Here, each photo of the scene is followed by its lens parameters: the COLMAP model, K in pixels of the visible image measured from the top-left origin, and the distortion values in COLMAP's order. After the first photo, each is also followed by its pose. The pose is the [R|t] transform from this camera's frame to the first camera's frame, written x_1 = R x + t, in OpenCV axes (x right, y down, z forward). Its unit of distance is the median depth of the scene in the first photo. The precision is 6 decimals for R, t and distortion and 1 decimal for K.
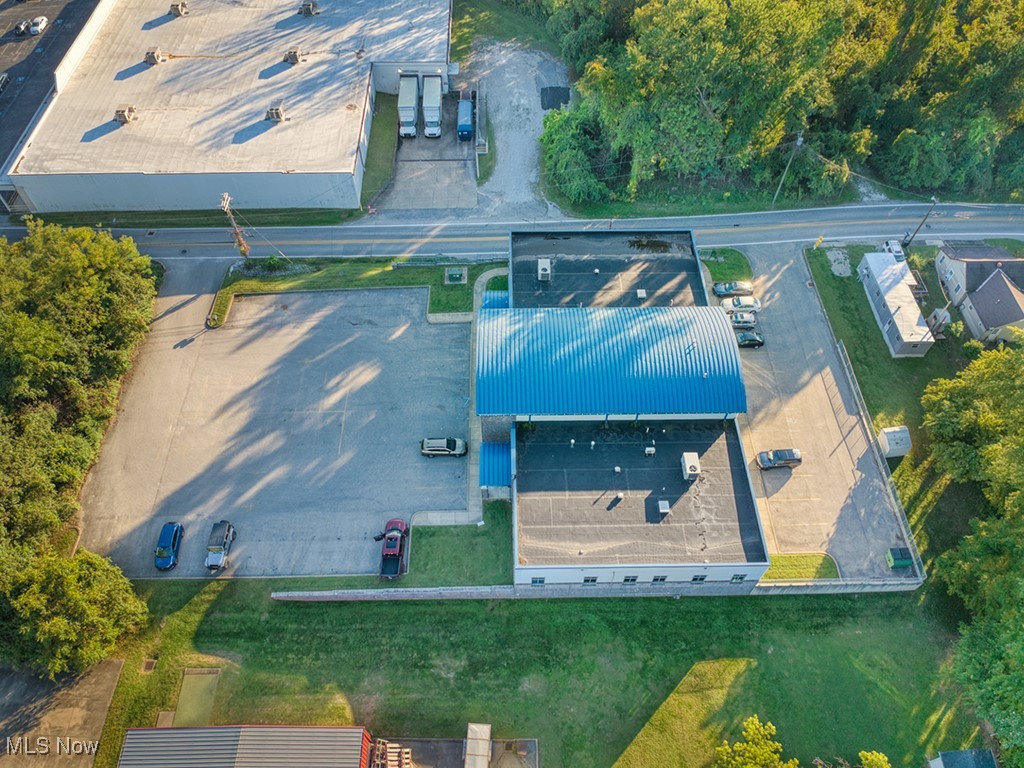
lens RADIAL K [[775.1, 0, 512.0], [0, 775.1, 384.0], [0, 0, 1]] dist [0.024569, -0.000761]
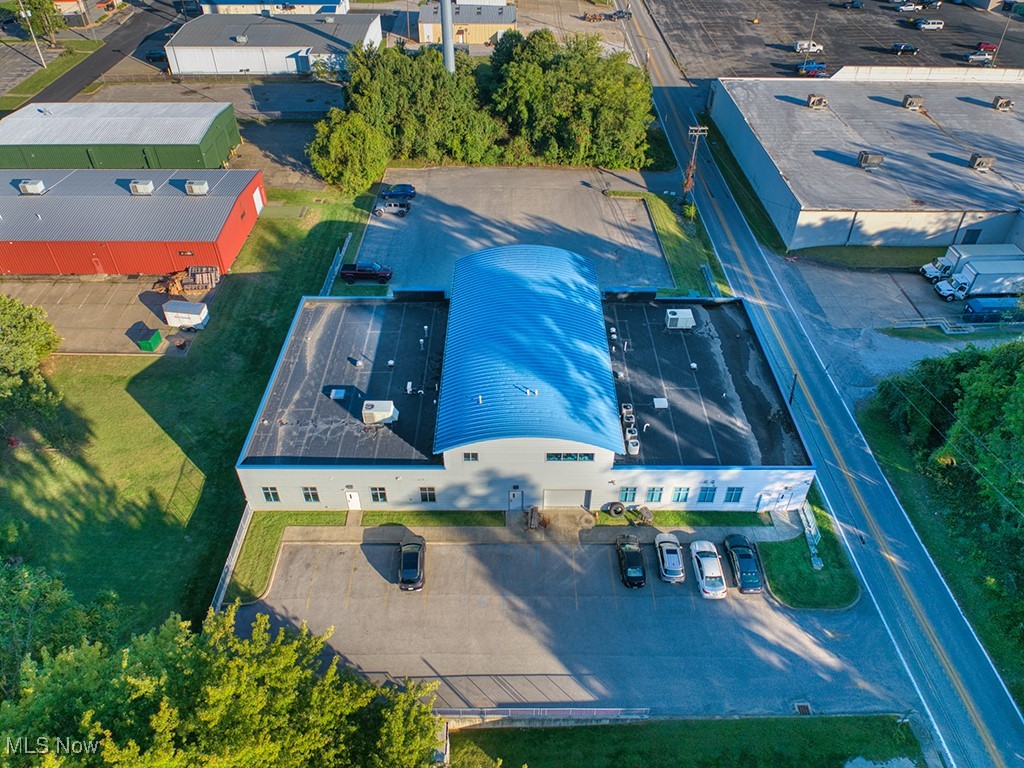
lens RADIAL K [[745.7, 0, 517.4], [0, 745.7, 348.5], [0, 0, 1]] dist [0.002057, 0.000841]
pose [[-0.011145, 0.623864, -0.781454, 0.756645], [-0.811014, 0.451506, 0.372020, -0.322315], [0.584921, 0.637916, 0.500930, 0.591724]]
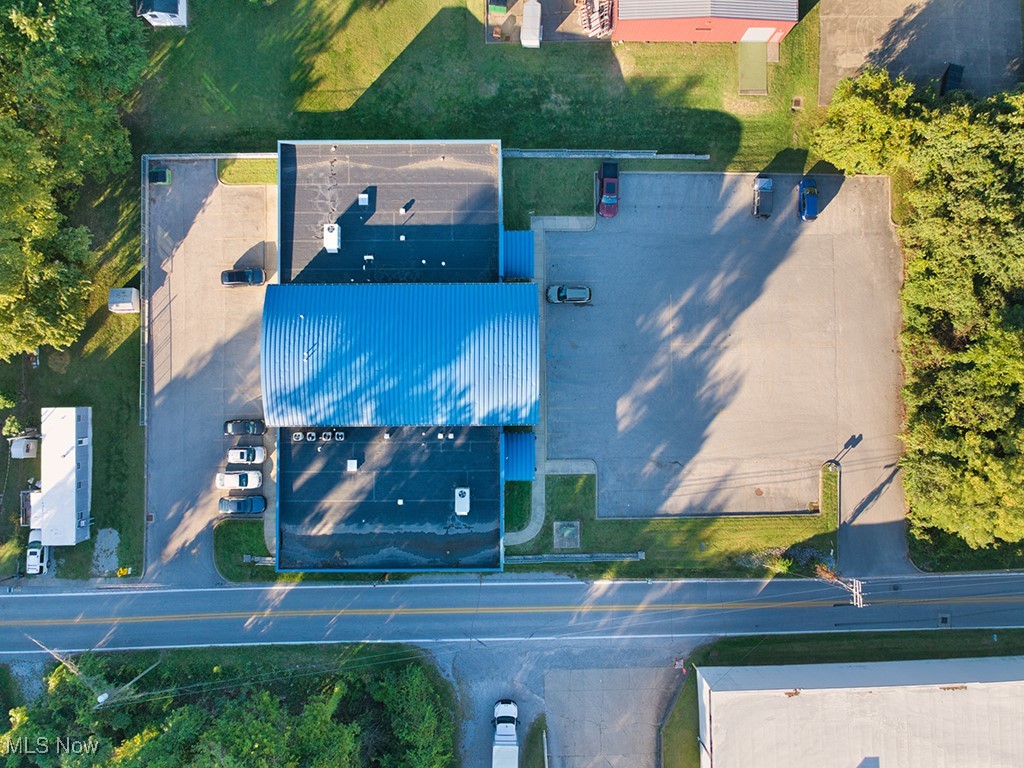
lens RADIAL K [[745.7, 0, 517.4], [0, 745.7, 348.5], [0, 0, 1]] dist [0.002057, 0.000841]
pose [[-0.999821, -0.010408, -0.015792, -0.004898], [-0.001761, -0.780127, 0.625619, -0.594659], [-0.018831, 0.625535, 0.779969, 0.282205]]
